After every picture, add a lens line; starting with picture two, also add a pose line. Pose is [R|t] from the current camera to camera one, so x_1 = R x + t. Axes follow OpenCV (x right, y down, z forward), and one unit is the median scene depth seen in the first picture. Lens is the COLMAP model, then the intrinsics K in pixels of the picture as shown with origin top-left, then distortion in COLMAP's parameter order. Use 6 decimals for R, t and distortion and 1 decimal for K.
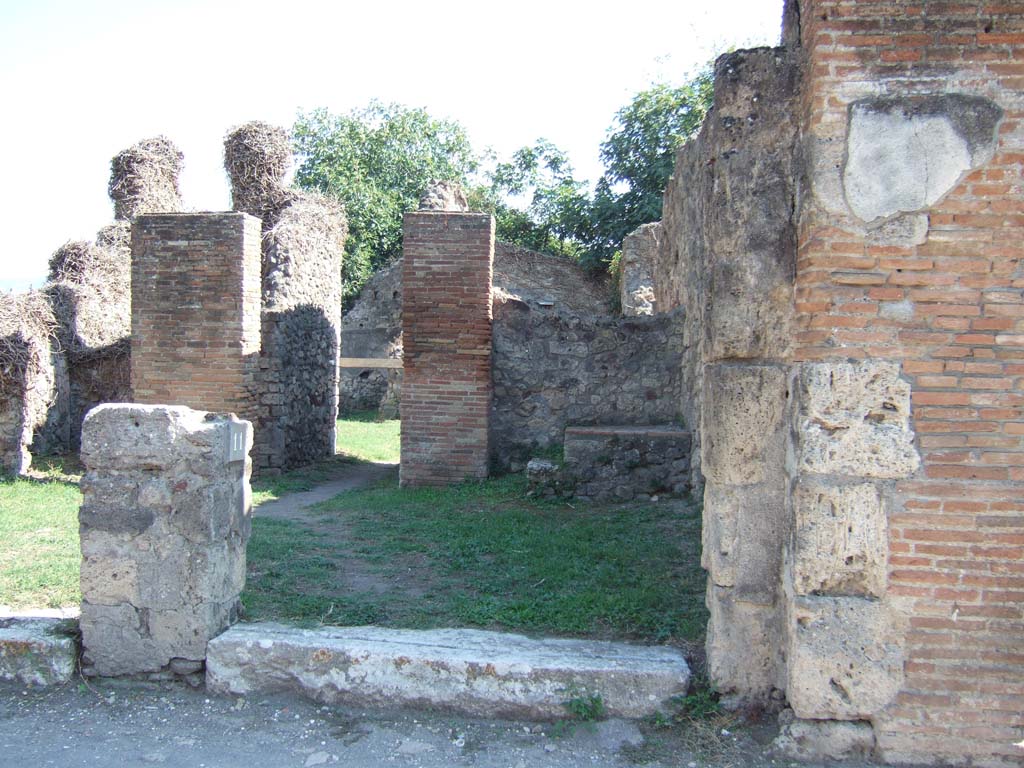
lens RADIAL K [[1134.0, 0, 510.6], [0, 1134.0, 381.5], [0, 0, 1]] dist [-0.055039, 0.000000]
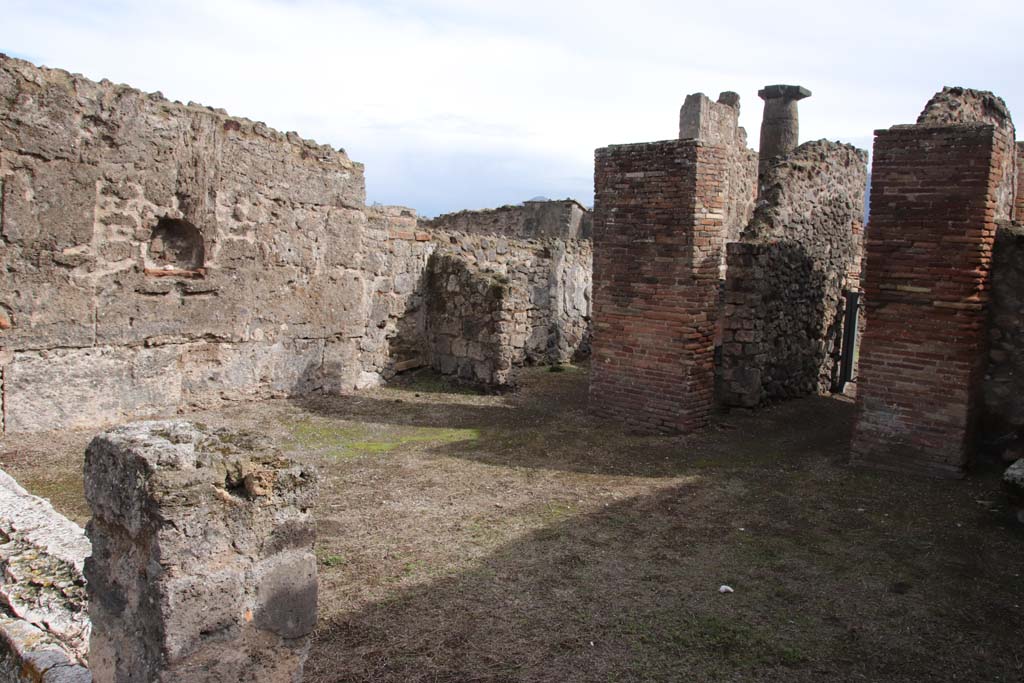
lens RADIAL K [[915.1, 0, 467.3], [0, 915.1, 335.9], [0, 0, 1]] dist [-0.073292, 0.060411]
pose [[0.779069, 0.072071, -0.622781, 0.091379], [-0.027065, 0.996311, 0.081440, -0.045777], [0.626353, -0.046591, 0.778146, 0.302337]]
